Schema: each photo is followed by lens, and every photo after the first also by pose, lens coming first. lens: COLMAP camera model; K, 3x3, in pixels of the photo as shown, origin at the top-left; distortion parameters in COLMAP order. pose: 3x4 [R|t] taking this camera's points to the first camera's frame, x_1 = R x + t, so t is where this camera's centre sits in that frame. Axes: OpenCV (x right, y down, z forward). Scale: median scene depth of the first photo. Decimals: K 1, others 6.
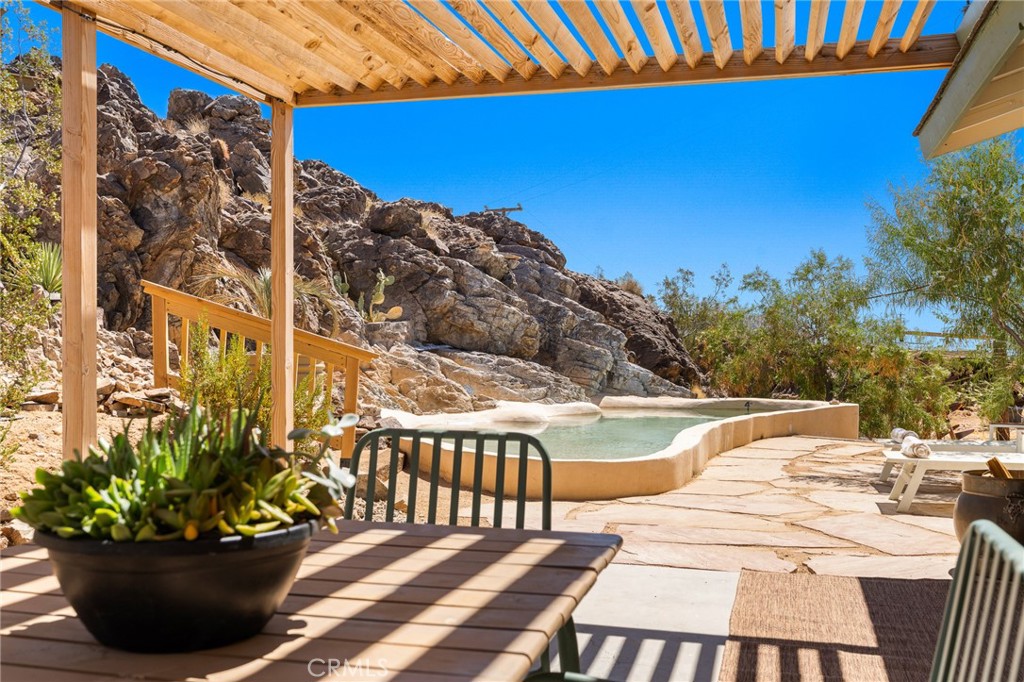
lens RADIAL K [[1009.3, 0, 507.3], [0, 1009.3, 342.9], [0, 0, 1]] dist [0.001587, 0.004980]
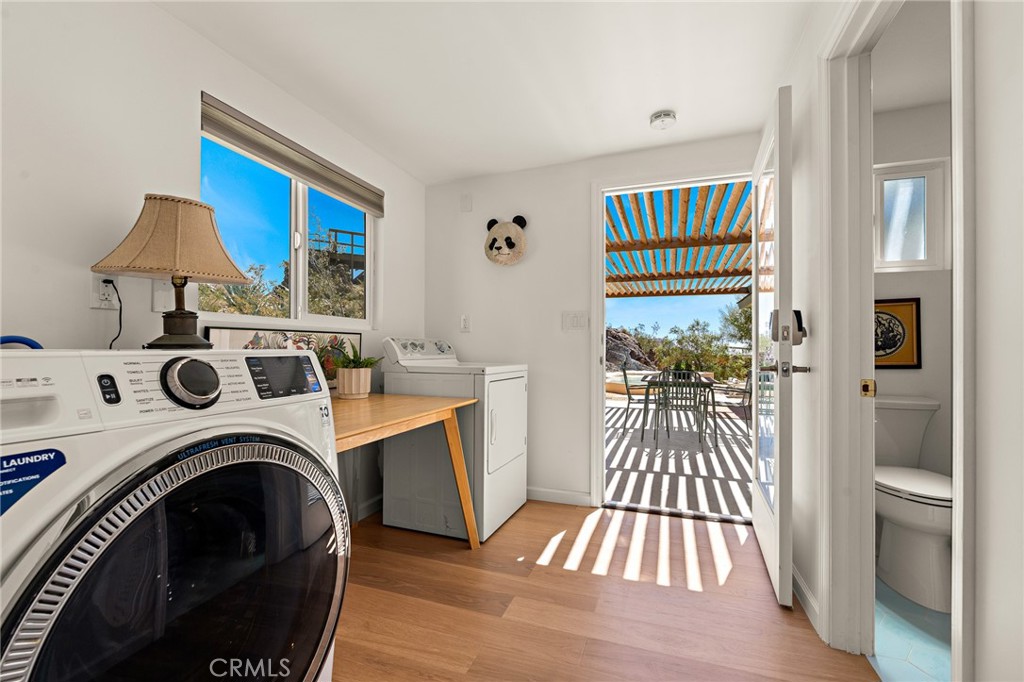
lens RADIAL K [[450.9, 0, 507.6], [0, 450.9, 346.2], [0, 0, 1]] dist [-0.002464, -0.000232]
pose [[0.997557, 0.000713, -0.069858, -0.152402], [-0.001422, 0.999948, -0.010100, -0.003419], [0.069847, 0.010175, 0.997506, -0.341651]]
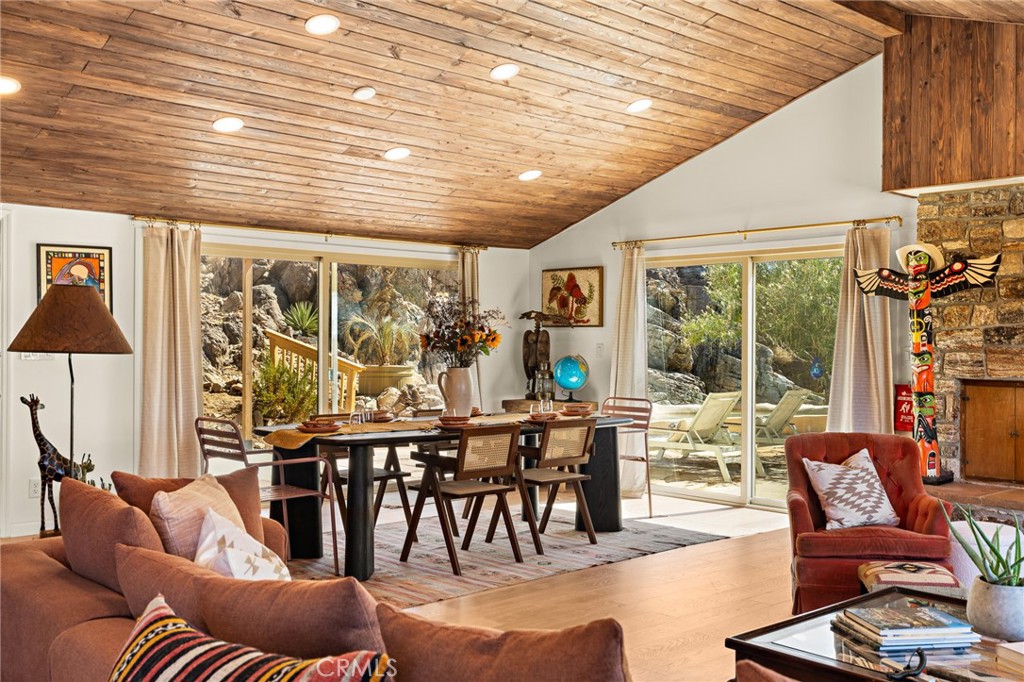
lens RADIAL K [[1009.3, 0, 507.3], [0, 1009.3, 342.9], [0, 0, 1]] dist [0.001587, 0.004980]
pose [[0.851740, 0.002424, -0.523959, 0.510527], [-0.004981, 0.999982, -0.003470, -0.013699], [0.523941, 0.005566, 0.851737, -0.220164]]
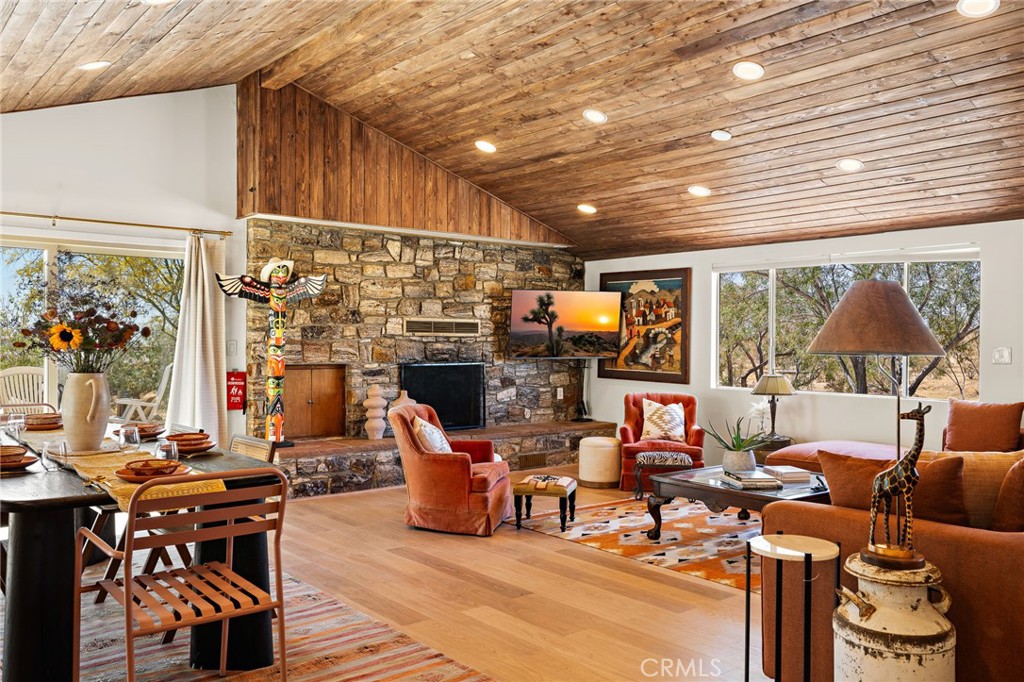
lens RADIAL K [[820.5, 0, 512.0], [0, 820.5, 341.0], [0, 0, 1]] dist [-0.010040, -0.002546]
pose [[0.568238, 0.001499, 0.822863, 0.144176], [-0.001908, 0.999998, -0.000504, -0.014220], [-0.822862, -0.001284, 0.568240, -0.118119]]
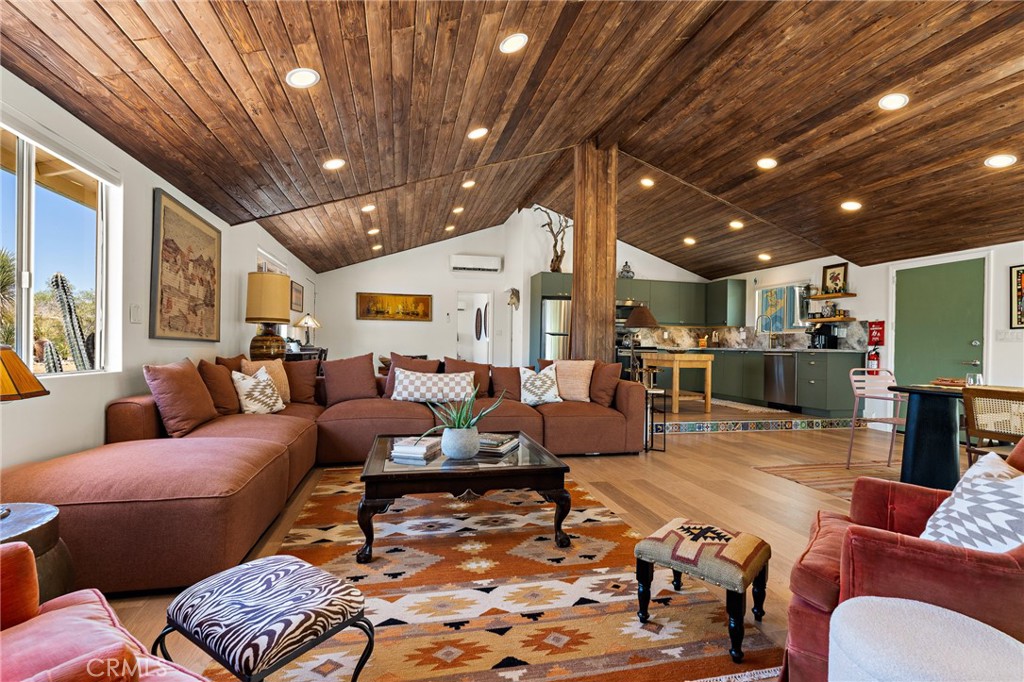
lens RADIAL K [[466.3, 0, 510.8], [0, 466.3, 342.8], [0, 0, 1]] dist [0.001236, 0.000312]
pose [[-0.871361, -0.020389, -0.490218, 0.554801], [-0.020076, 0.999781, -0.005898, 0.002691], [0.490231, 0.004703, -0.871580, 0.155303]]
